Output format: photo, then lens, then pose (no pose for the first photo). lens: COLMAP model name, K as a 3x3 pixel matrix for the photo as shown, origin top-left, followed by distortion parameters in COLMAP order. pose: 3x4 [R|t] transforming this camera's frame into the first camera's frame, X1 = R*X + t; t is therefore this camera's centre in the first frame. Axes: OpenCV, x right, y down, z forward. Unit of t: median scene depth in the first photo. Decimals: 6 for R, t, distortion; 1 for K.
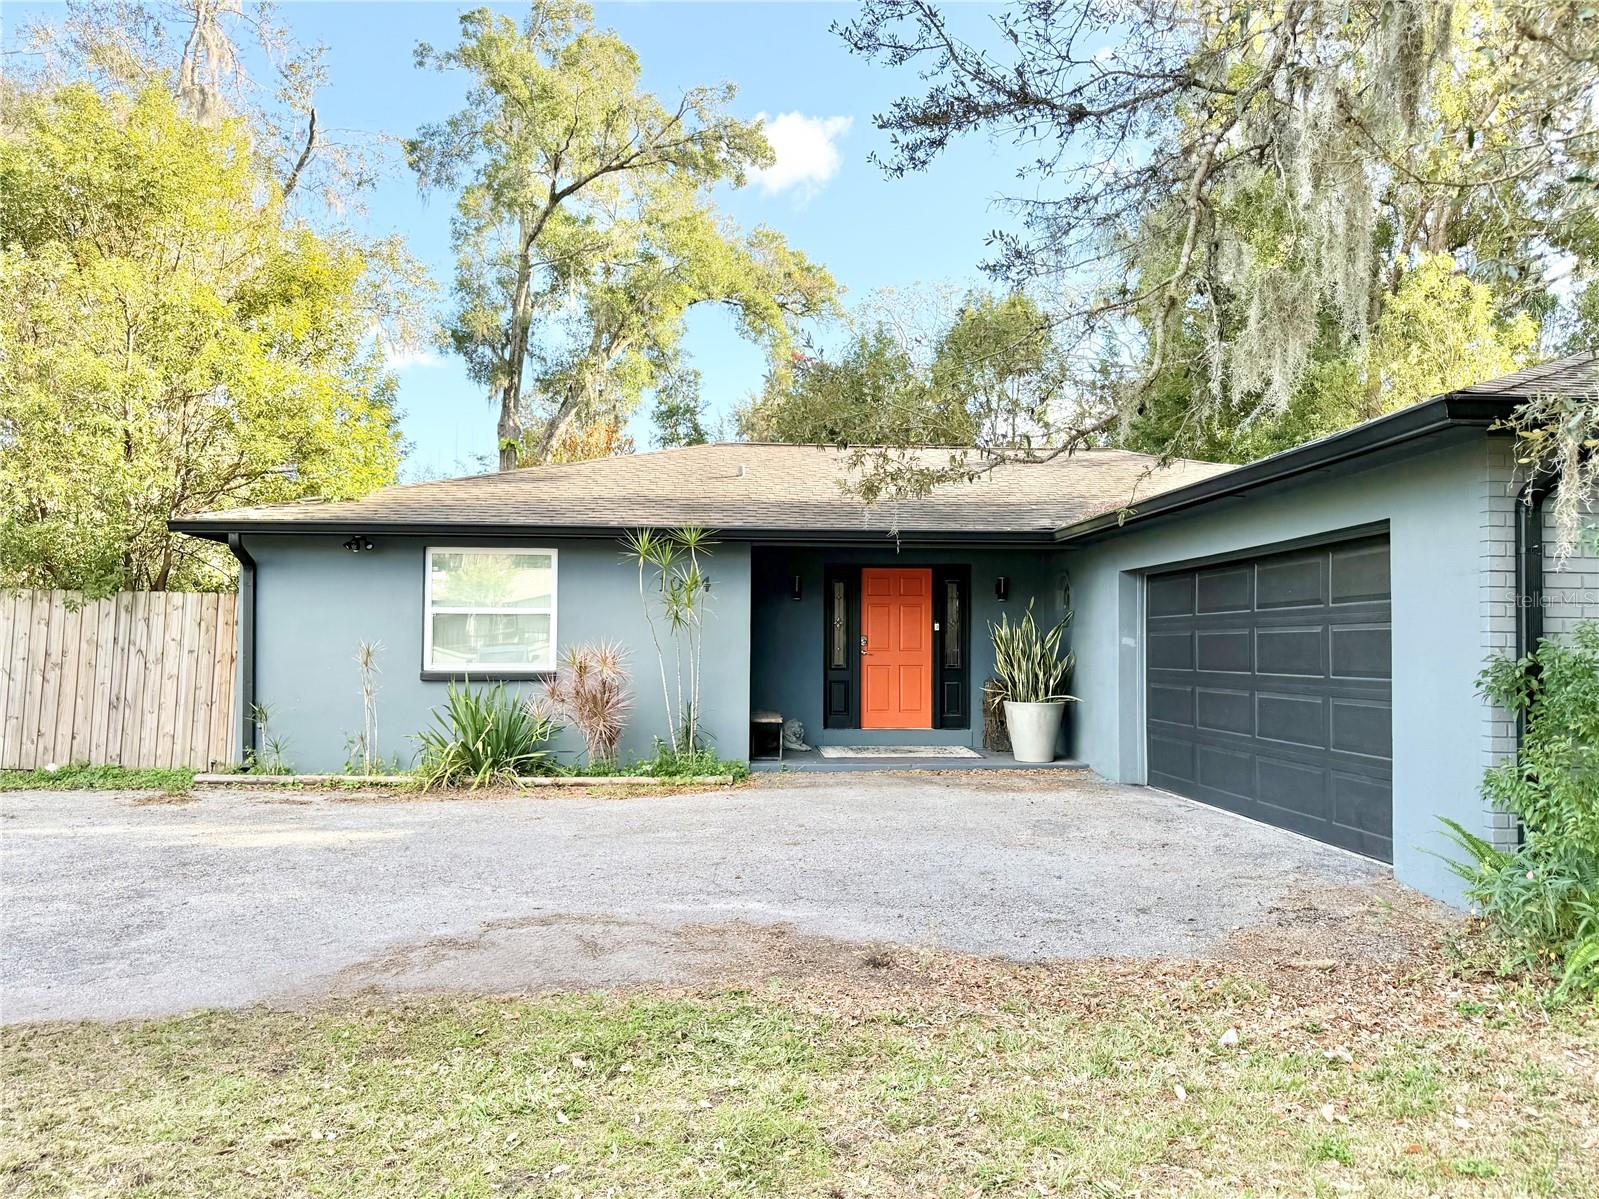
lens RADIAL K [[1209.2, 0, 815.7], [0, 1209.2, 595.8], [0, 0, 1]] dist [0.020589, -0.007843]
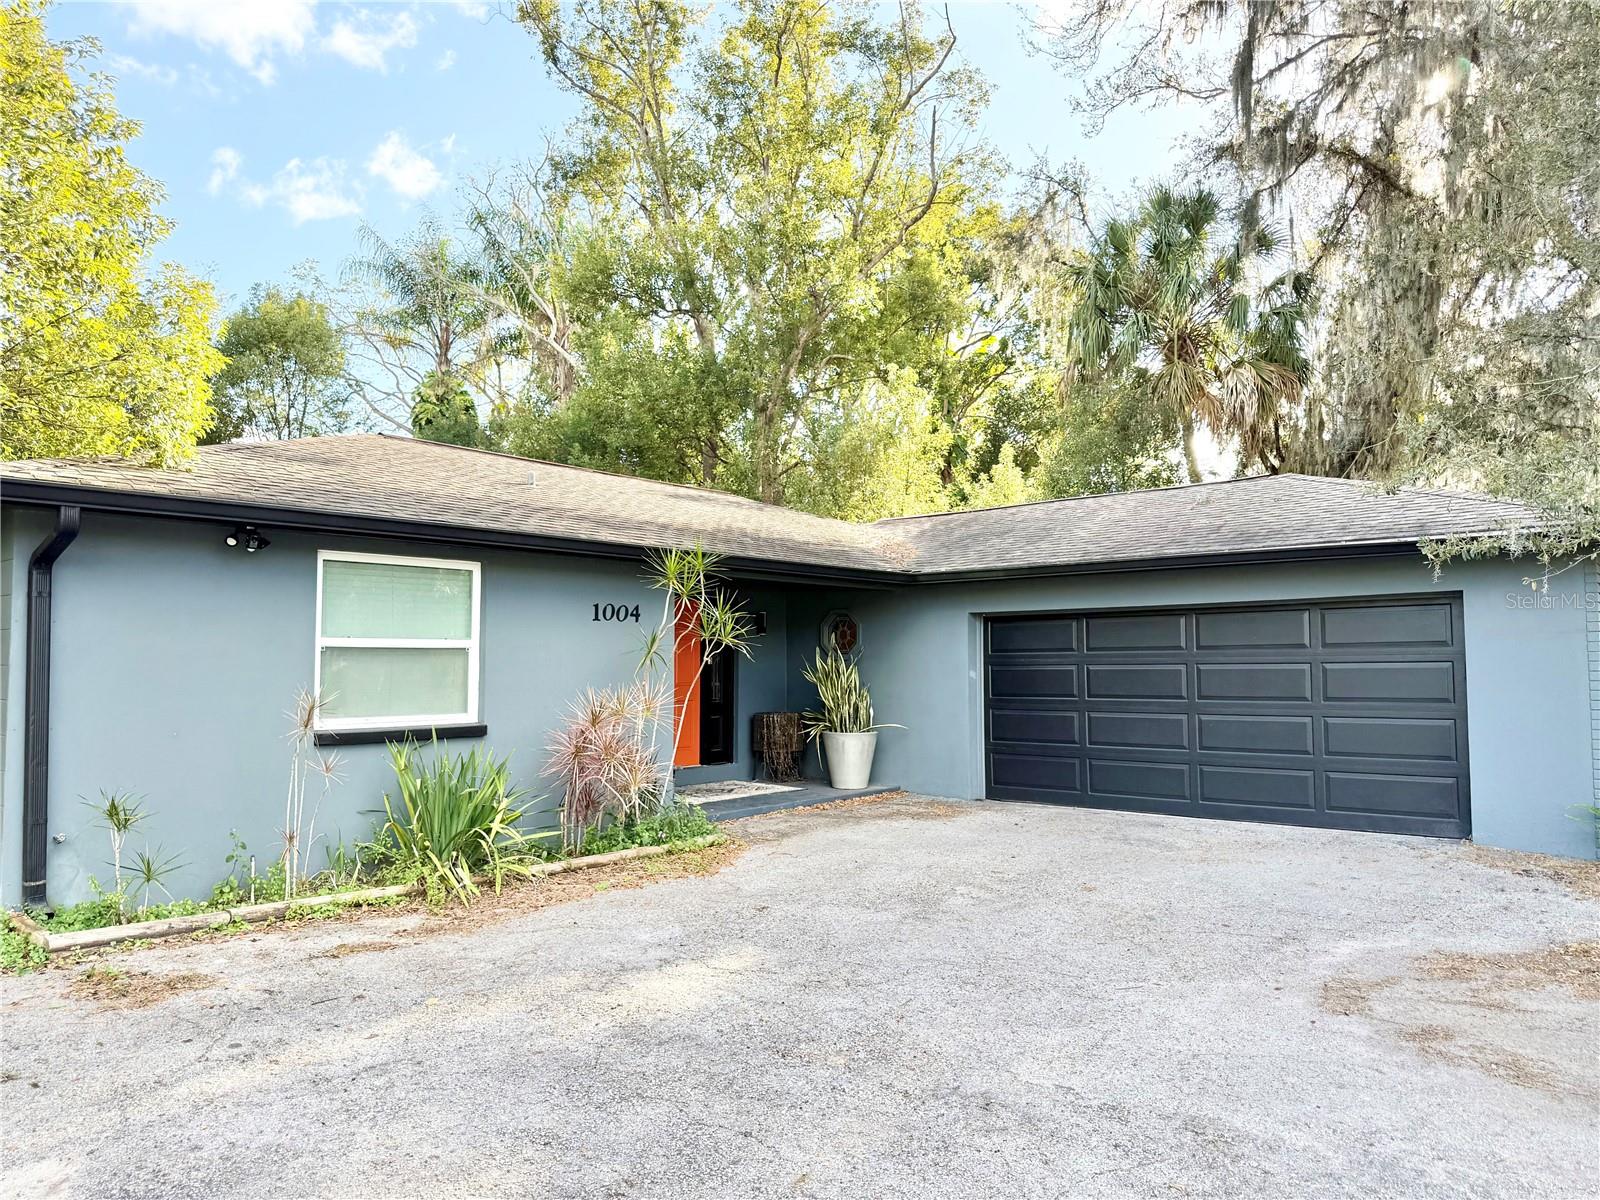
lens RADIAL K [[1124.5, 0, 801.5], [0, 1124.5, 596.3], [0, 0, 1]] dist [0.044522, -0.052420]
pose [[0.702766, 0.036260, 0.710496, -0.593919], [-0.020023, 0.999313, -0.031194, 0.000904], [-0.711139, 0.007695, 0.703009, 0.360724]]
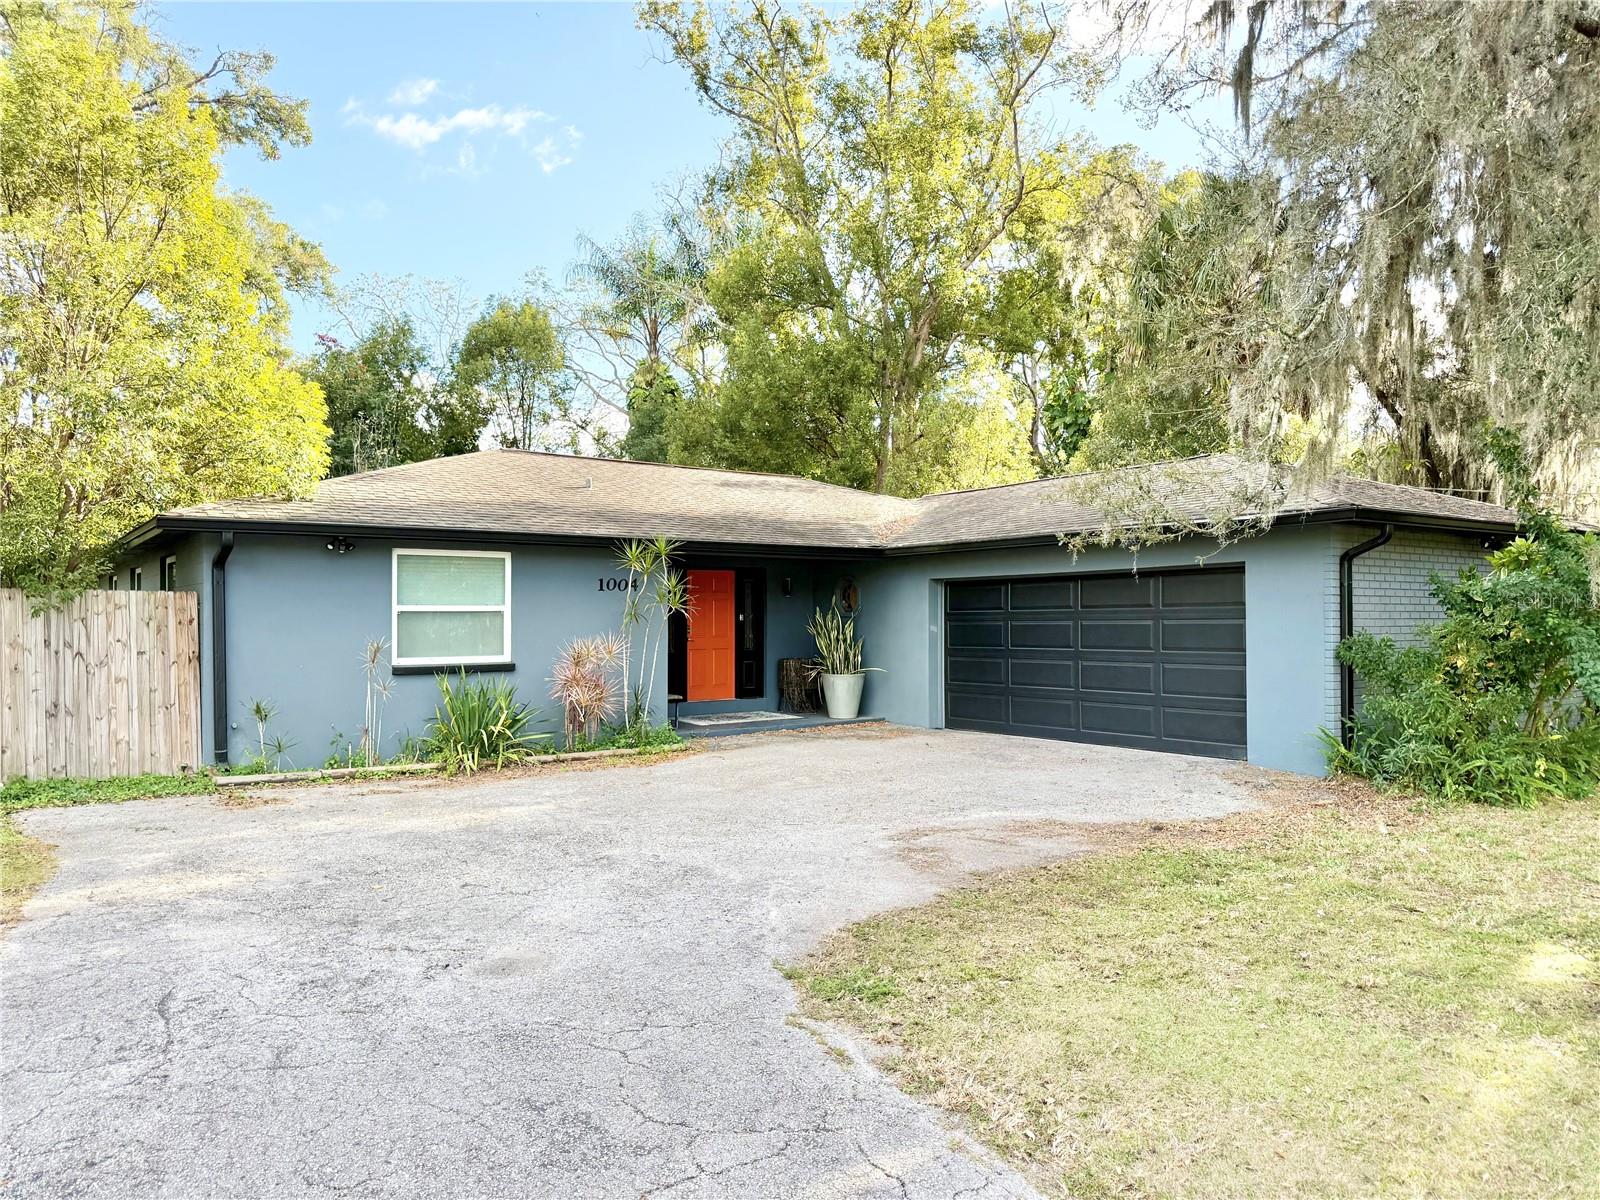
lens RADIAL K [[1124.5, 0, 812.0], [0, 1124.5, 603.7], [0, 0, 1]] dist [0.044522, -0.052420]
pose [[0.844439, -0.002677, 0.535645, -0.550036], [-0.010301, 0.999721, 0.021237, -0.016868], [-0.535552, -0.023451, 0.844176, -0.028235]]
